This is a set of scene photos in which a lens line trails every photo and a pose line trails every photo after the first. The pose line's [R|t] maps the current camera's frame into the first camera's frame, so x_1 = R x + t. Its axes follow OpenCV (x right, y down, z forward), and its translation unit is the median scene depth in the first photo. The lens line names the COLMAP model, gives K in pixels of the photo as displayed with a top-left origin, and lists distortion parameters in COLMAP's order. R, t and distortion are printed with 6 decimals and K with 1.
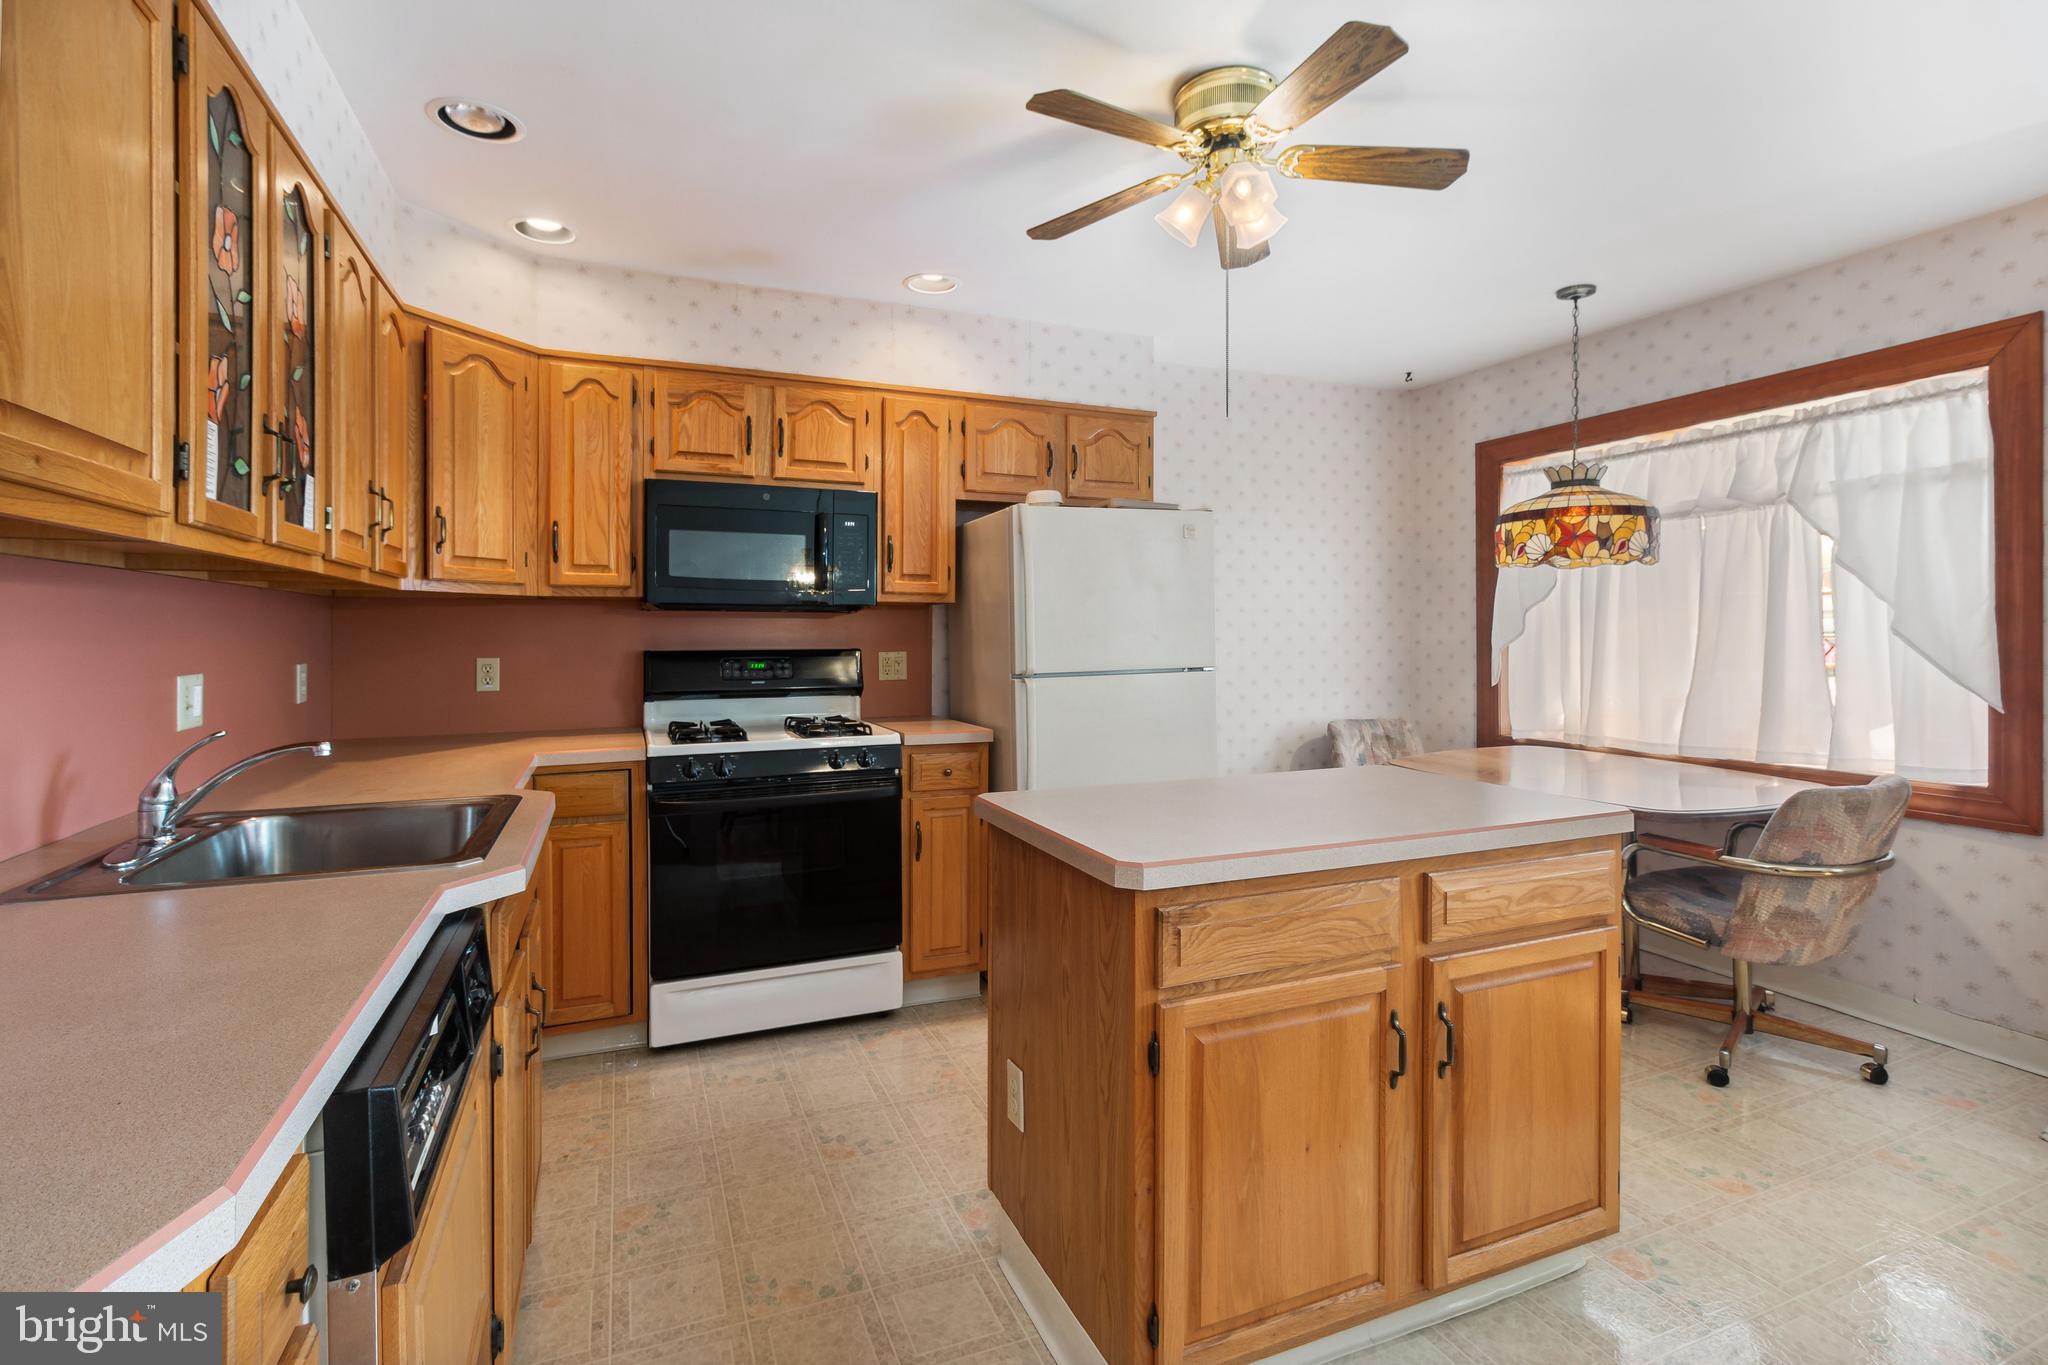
lens RADIAL K [[959.4, 0, 1016.9], [0, 959.4, 627.9], [0, 0, 1]] dist [-0.000581, 0.002671]
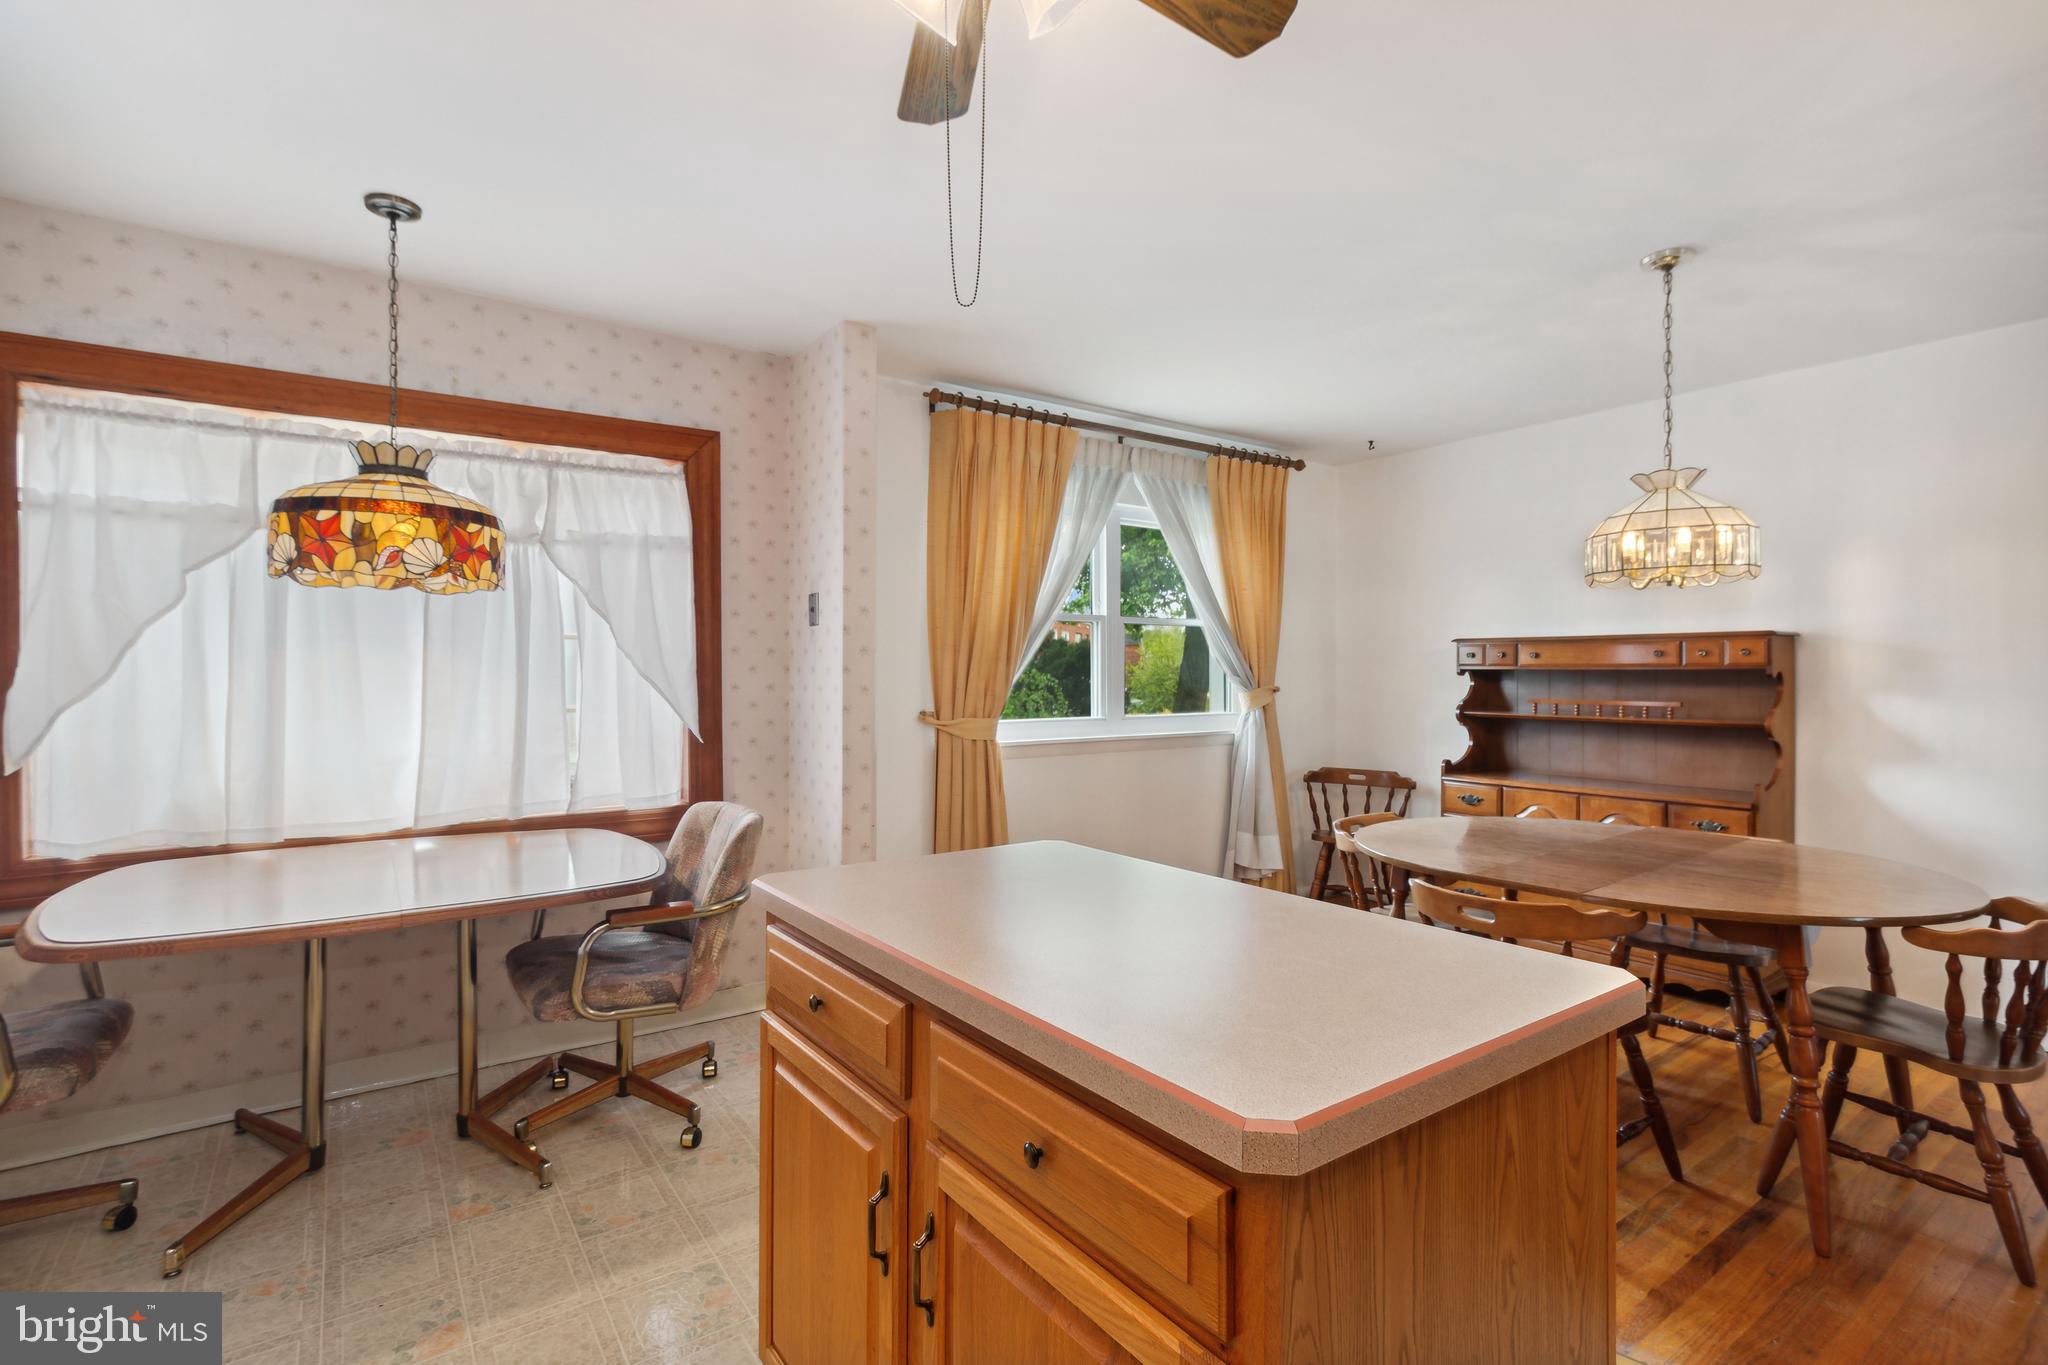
lens RADIAL K [[959.4, 0, 1000.0], [0, 959.4, 661.4], [0, 0, 1]] dist [-0.000581, 0.002671]
pose [[-0.220465, 0.013845, 0.975297, -0.246815], [-0.006341, 0.999858, -0.015627, 0.000109], [-0.975374, -0.009630, -0.220345, 0.790287]]
